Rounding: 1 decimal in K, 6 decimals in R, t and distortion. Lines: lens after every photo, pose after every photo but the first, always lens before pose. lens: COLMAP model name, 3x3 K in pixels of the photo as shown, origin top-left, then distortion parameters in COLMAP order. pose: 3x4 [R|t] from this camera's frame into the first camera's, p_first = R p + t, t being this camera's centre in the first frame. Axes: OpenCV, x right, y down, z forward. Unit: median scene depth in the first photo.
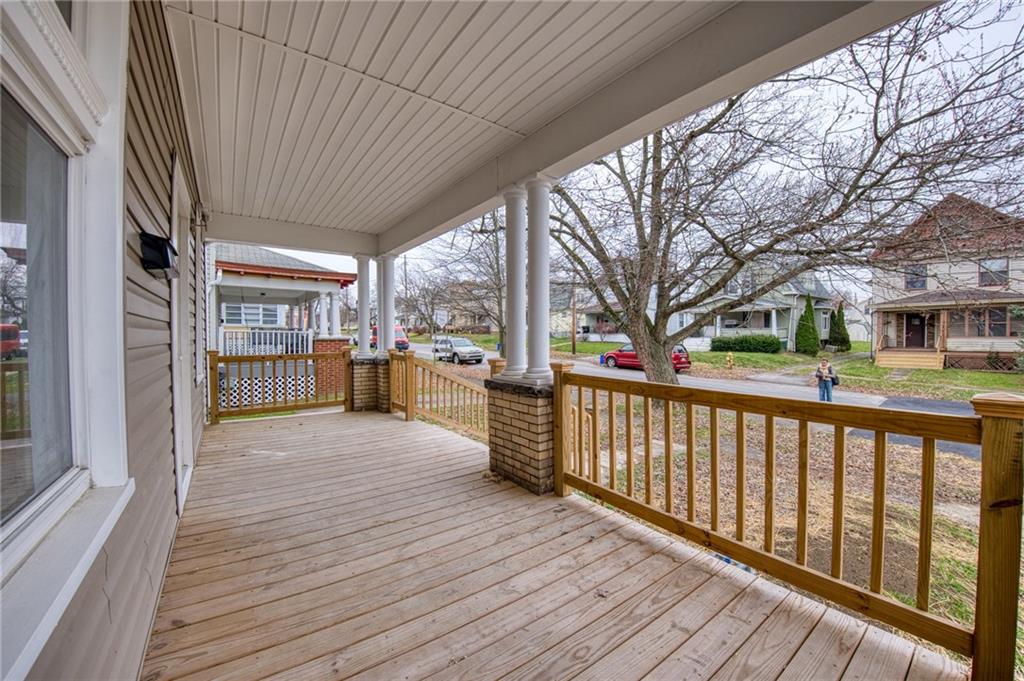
lens RADIAL K [[388.1, 0, 493.9], [0, 388.1, 335.7], [0, 0, 1]] dist [-0.002207, -0.000223]
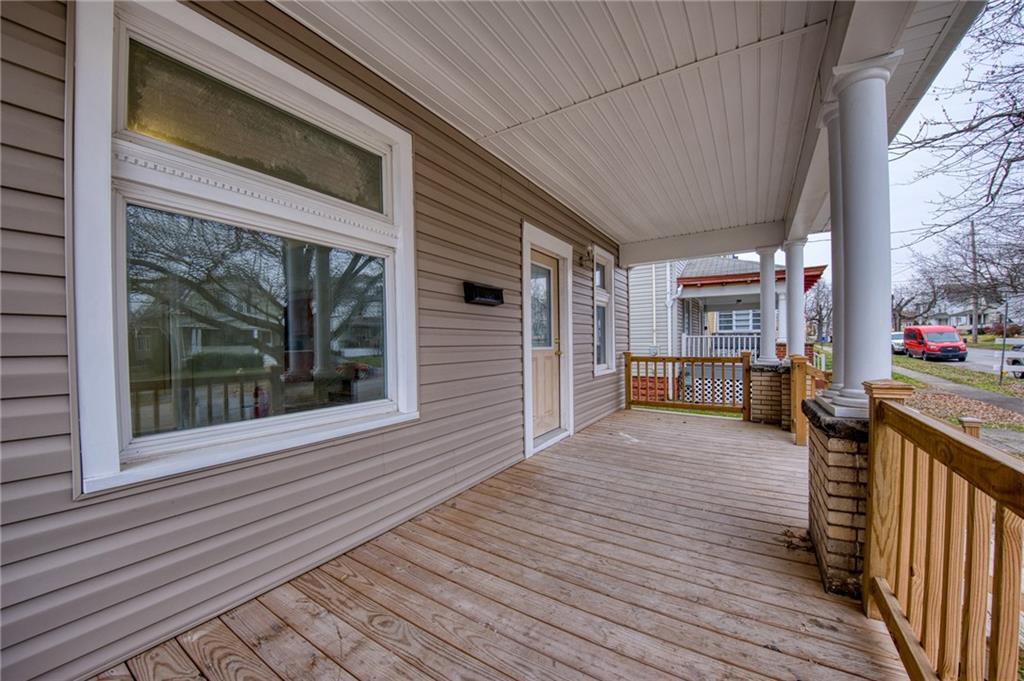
lens RADIAL K [[367.1, 0, 513.3], [0, 367.1, 347.6], [0, 0, 1]] dist [-0.029436, -0.000021]
pose [[0.392910, 0.012100, -0.919497, 0.321978], [0.004188, 0.999880, 0.014947, 0.007893], [0.919567, -0.009724, 0.392812, 0.241253]]
